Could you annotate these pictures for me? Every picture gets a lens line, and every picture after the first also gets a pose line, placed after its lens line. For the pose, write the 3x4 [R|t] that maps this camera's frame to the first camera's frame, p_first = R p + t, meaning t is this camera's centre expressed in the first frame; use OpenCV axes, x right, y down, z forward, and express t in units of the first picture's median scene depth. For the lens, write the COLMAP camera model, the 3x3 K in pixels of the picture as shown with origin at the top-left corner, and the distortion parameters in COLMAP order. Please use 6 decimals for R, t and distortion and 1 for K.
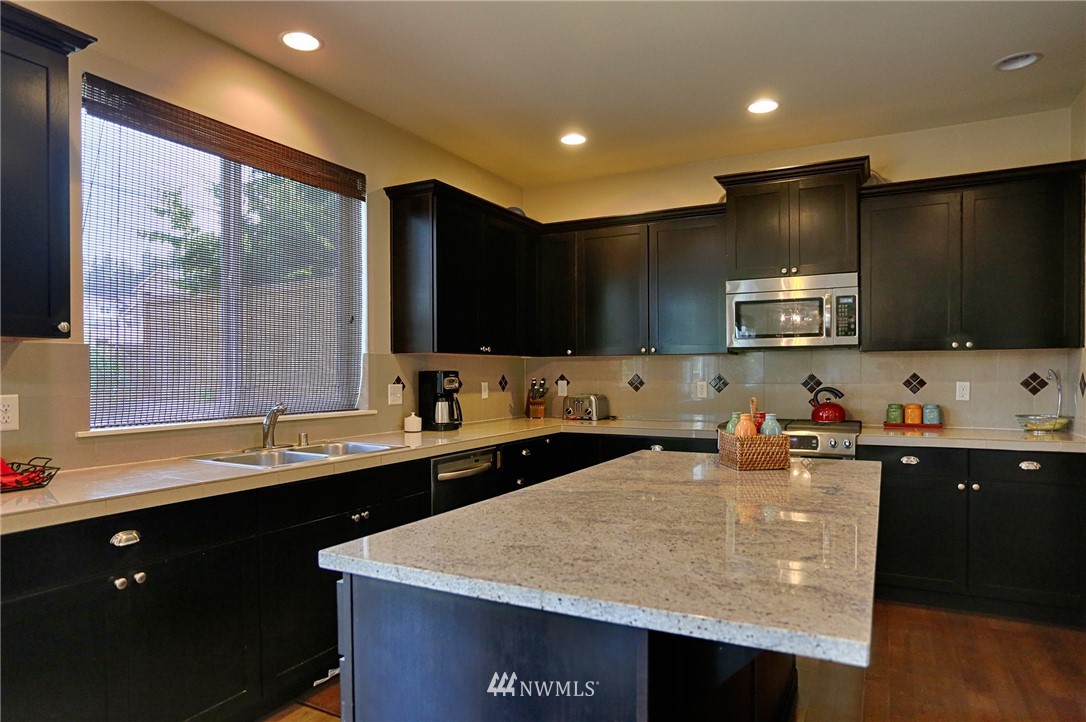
lens RADIAL K [[682.9, 0, 540.1], [0, 682.9, 381.1], [0, 0, 1]] dist [-0.003624, 0.000043]
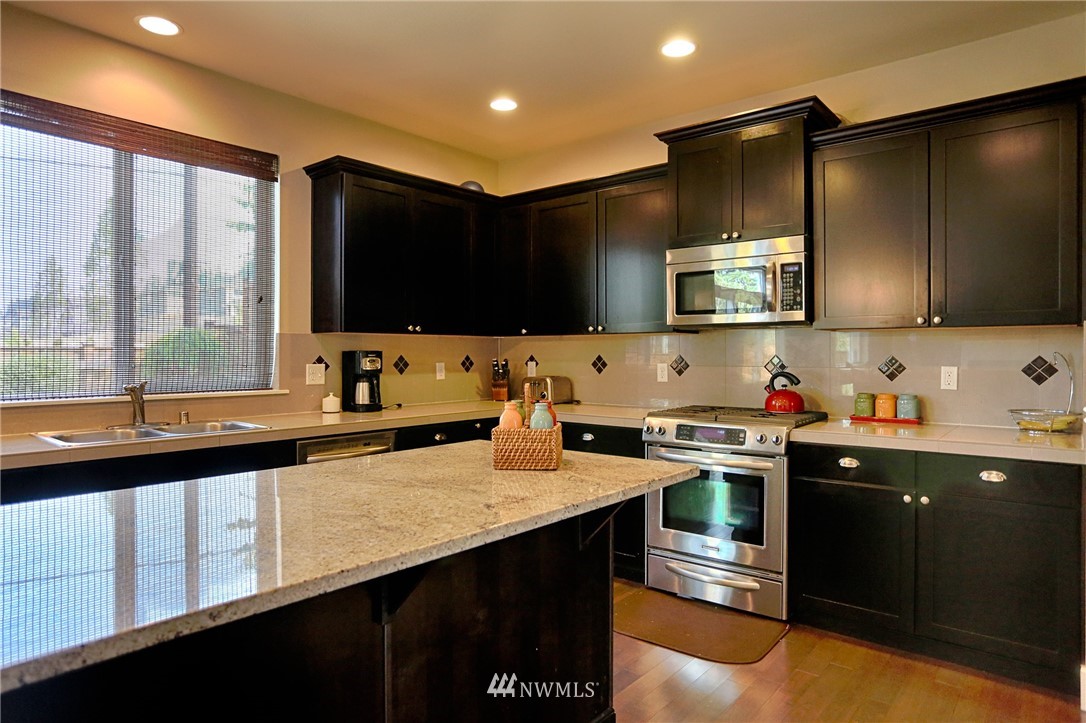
lens RADIAL K [[669.3, 0, 540.2], [0, 669.3, 357.2], [0, 0, 1]] dist [-0.006537, 0.000083]
pose [[0.973507, 0.005426, -0.228592, 0.327170], [-0.006864, 0.999961, -0.005495, -0.002295], [0.228554, 0.006918, 0.973507, 0.125938]]
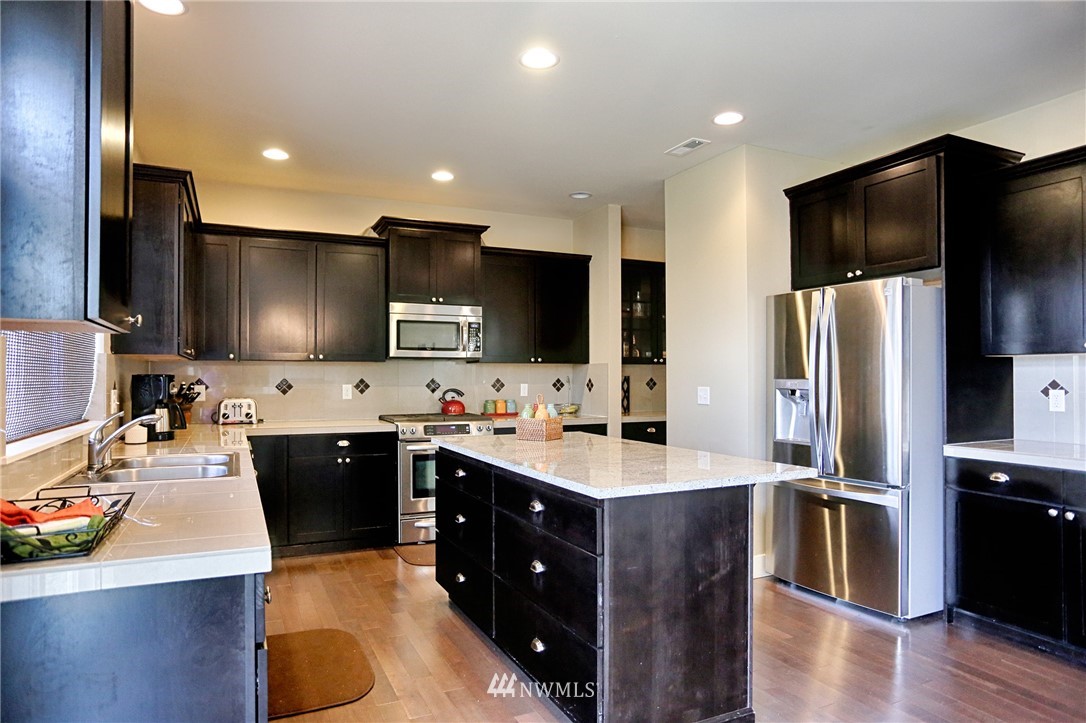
lens RADIAL K [[682.9, 0, 540.1], [0, 682.9, 381.6], [0, 0, 1]] dist [-0.003624, 0.000043]
pose [[0.601556, -0.001683, 0.798829, -0.567069], [0.006184, 0.999978, -0.002550, -0.000277], [-0.798807, 0.006474, 0.601553, 0.056636]]
